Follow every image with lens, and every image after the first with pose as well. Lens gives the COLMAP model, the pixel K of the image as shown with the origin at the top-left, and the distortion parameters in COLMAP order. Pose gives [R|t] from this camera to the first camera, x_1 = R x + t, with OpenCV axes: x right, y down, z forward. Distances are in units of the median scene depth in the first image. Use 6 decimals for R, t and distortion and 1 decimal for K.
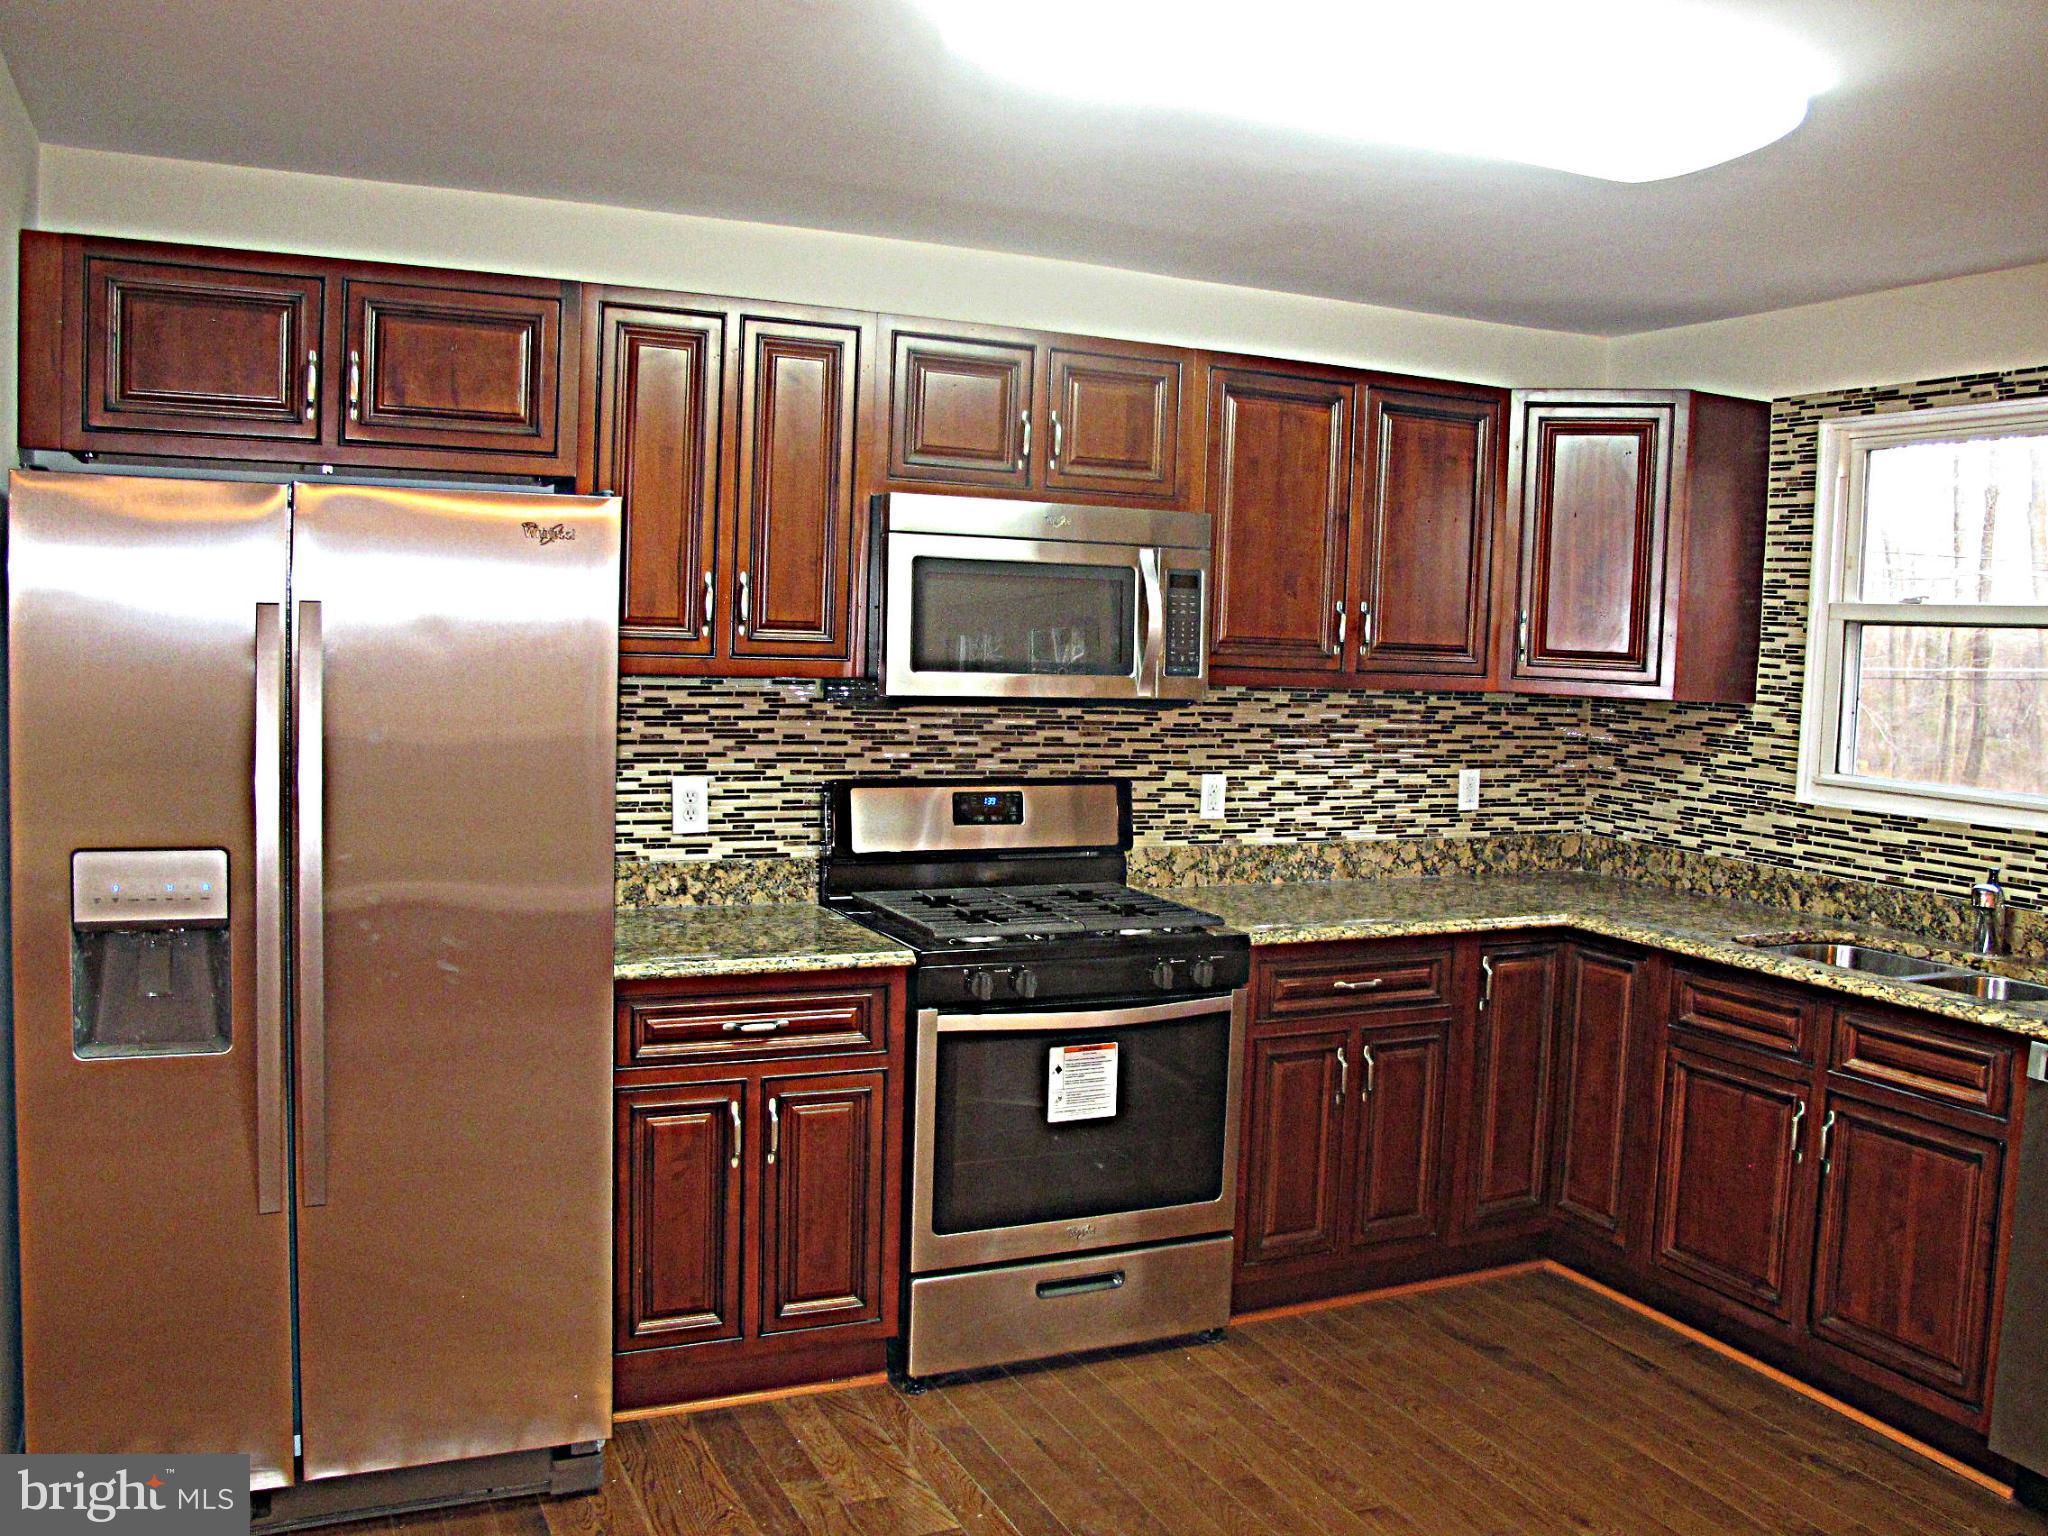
lens RADIAL K [[1945.3, 0, 1029.4], [0, 1945.3, 776.3], [0, 0, 1]] dist [-0.132474, 0.085094]
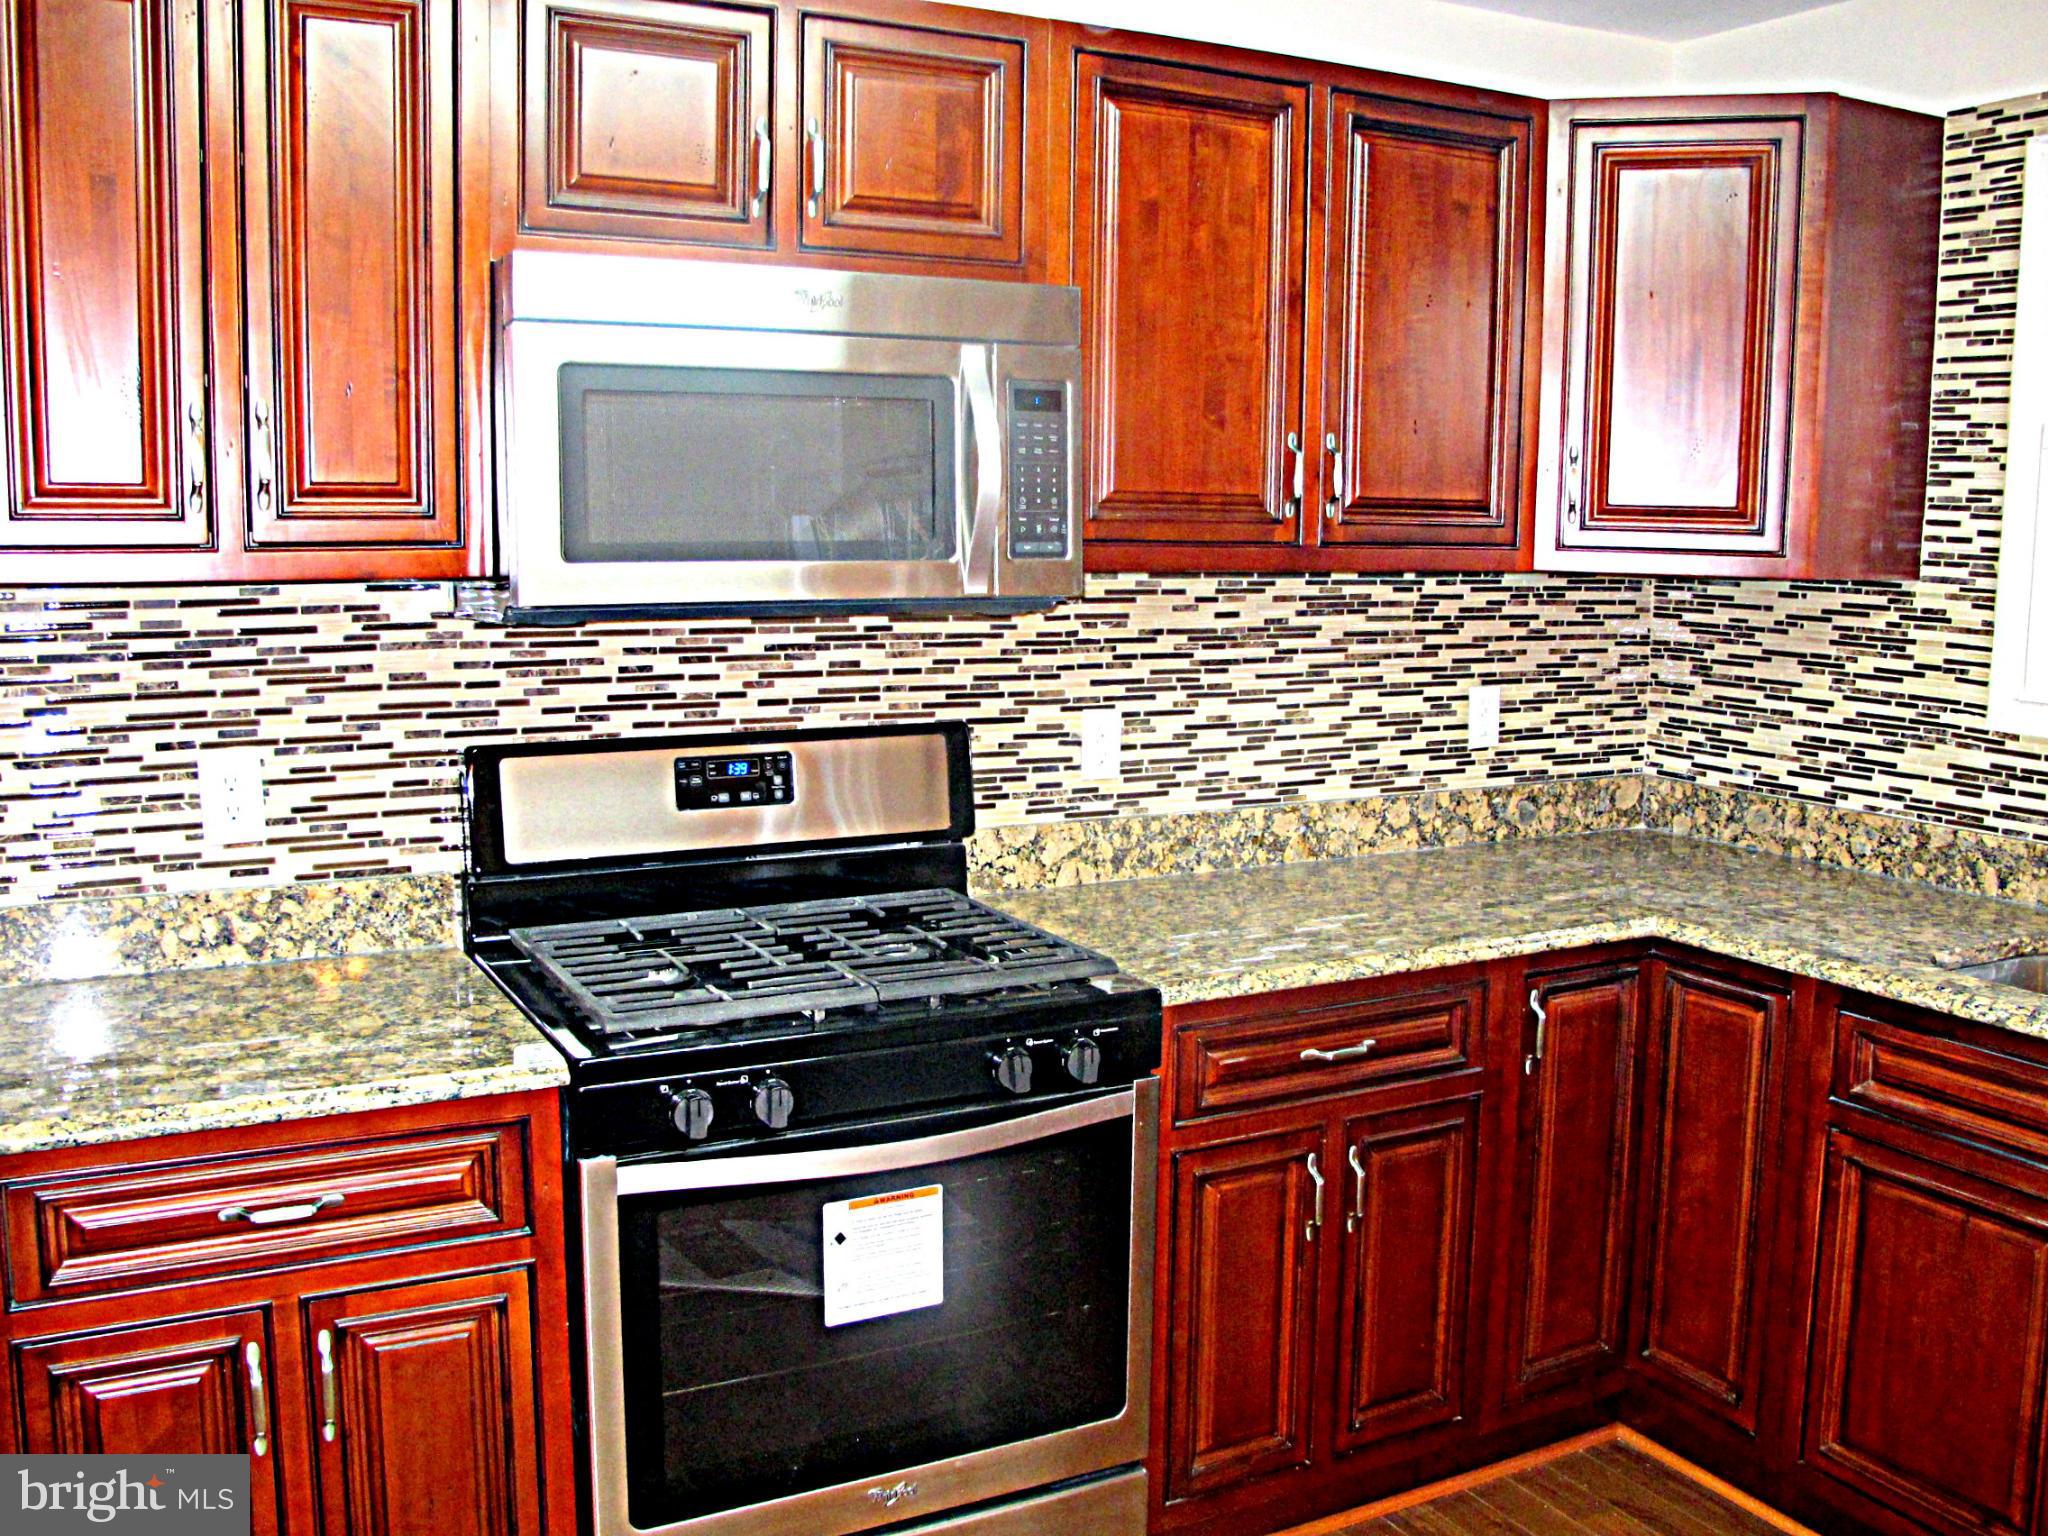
lens RADIAL K [[1945.3, 0, 1019.1], [0, 1945.3, 773.4], [0, 0, 1]] dist [-0.132474, 0.085094]
pose [[0.998981, -0.029410, 0.034232, 0.048777], [0.027417, 0.997981, 0.057287, -0.019252], [-0.035848, -0.056290, 0.997771, 0.387923]]
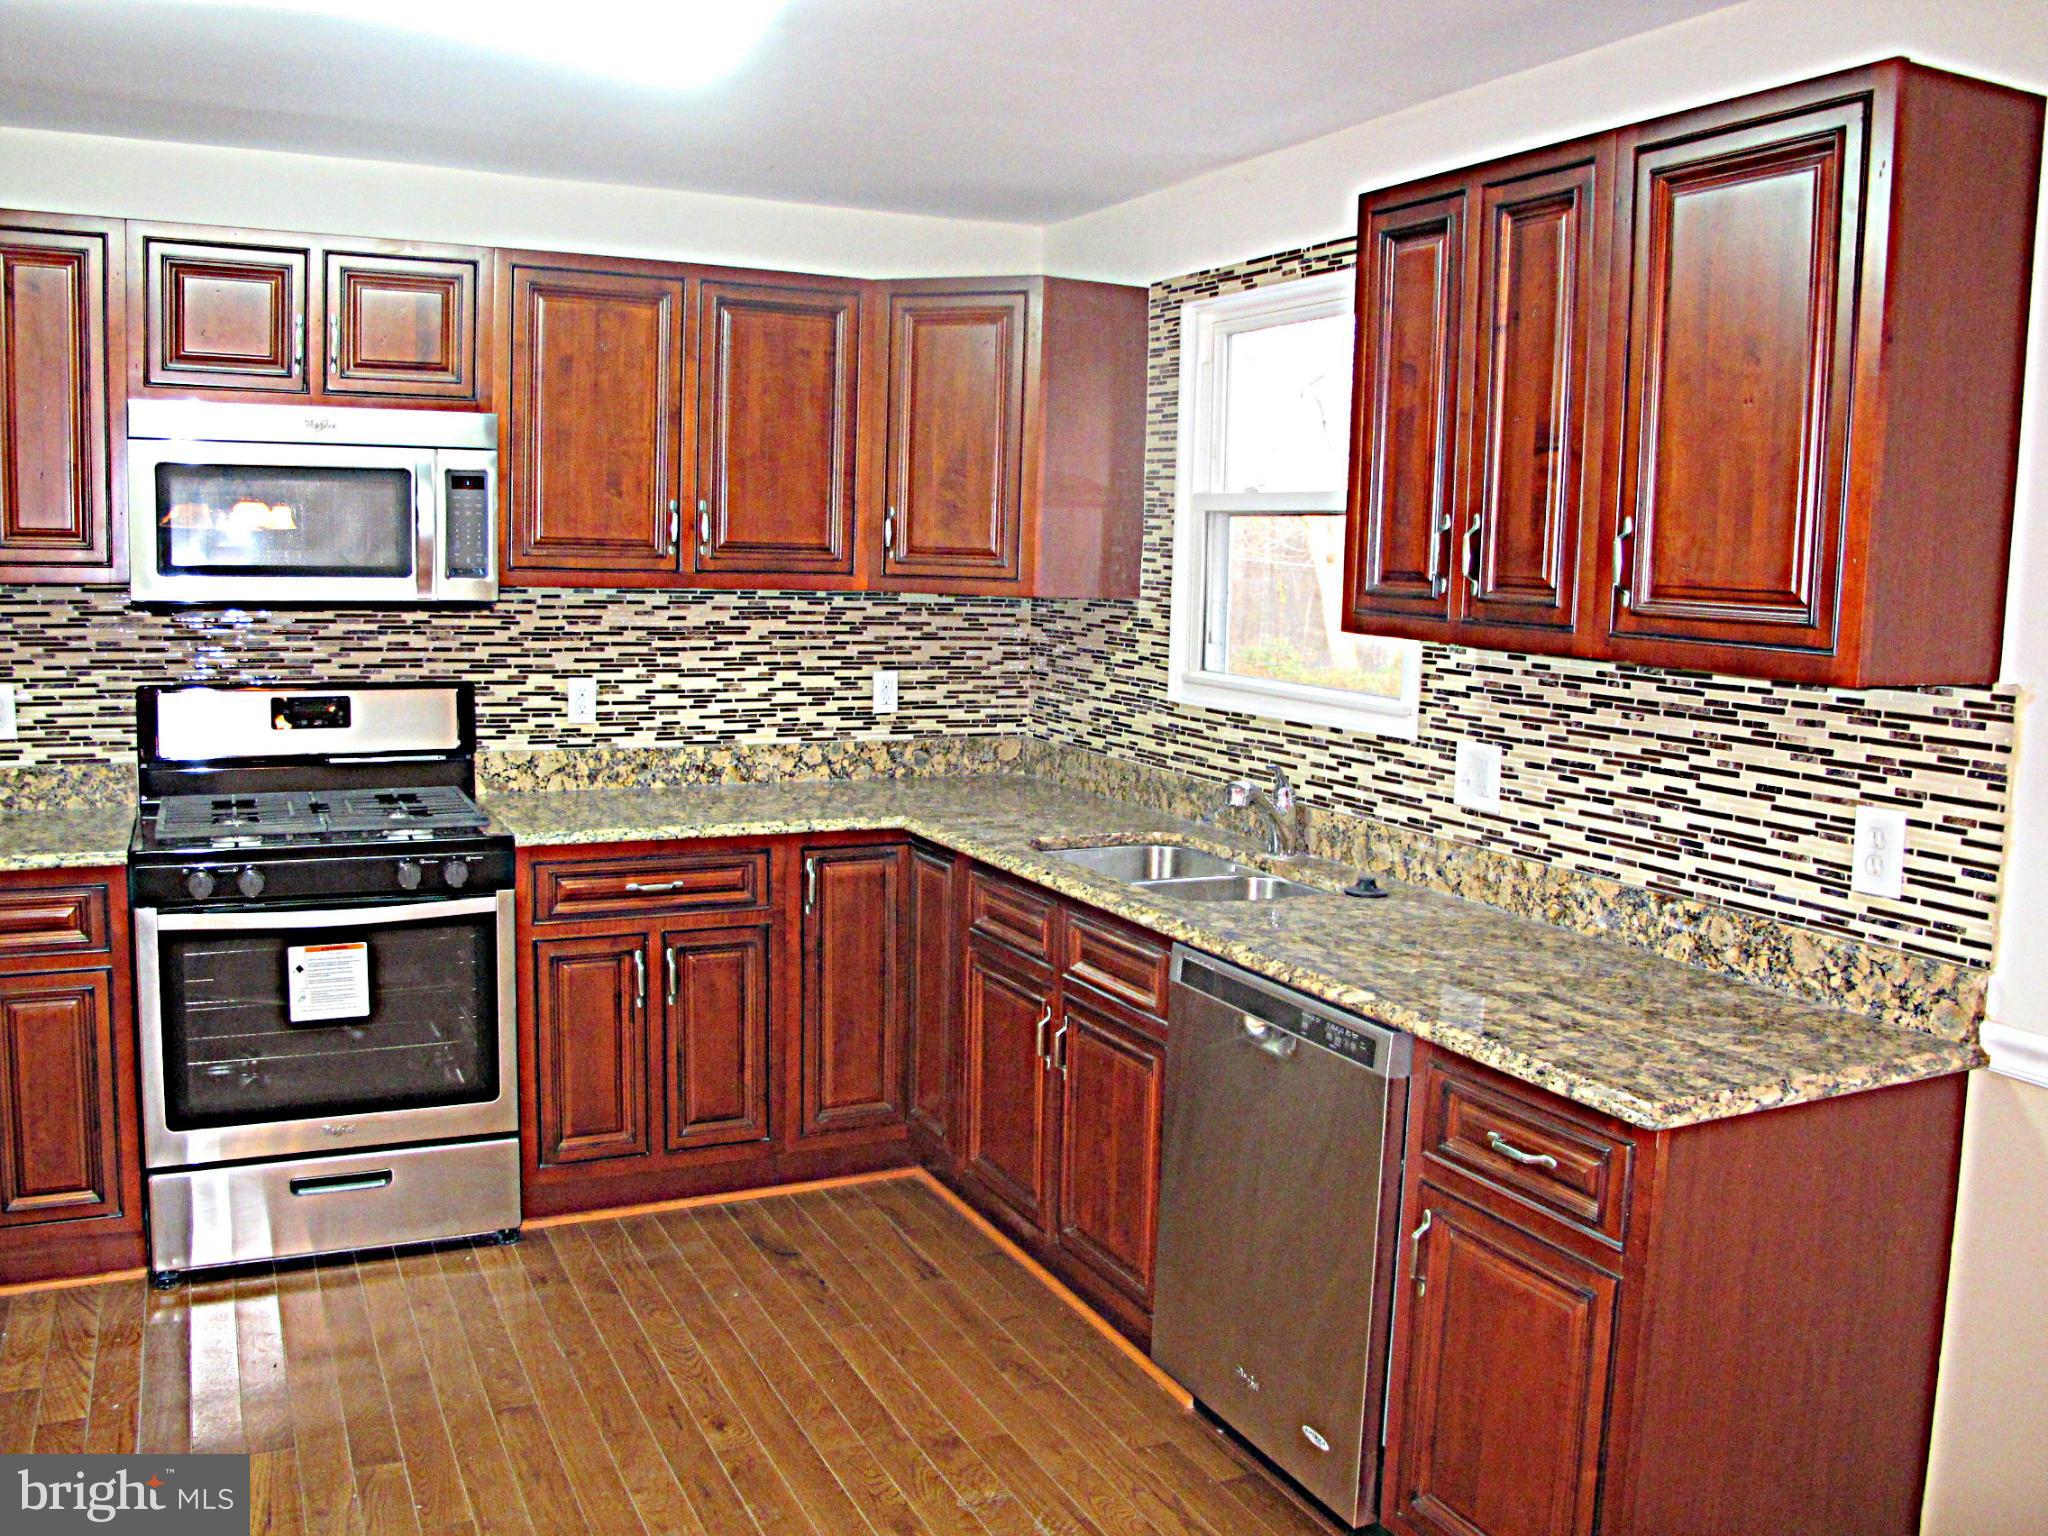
lens RADIAL K [[1945.3, 0, 1132.7], [0, 1945.3, 764.8], [0, 0, 1]] dist [-0.132474, 0.085094]
pose [[0.999962, -0.007819, 0.003864, 0.407323], [0.007686, 0.999413, 0.033376, 0.013947], [-0.004123, -0.033345, 0.999435, 0.013052]]
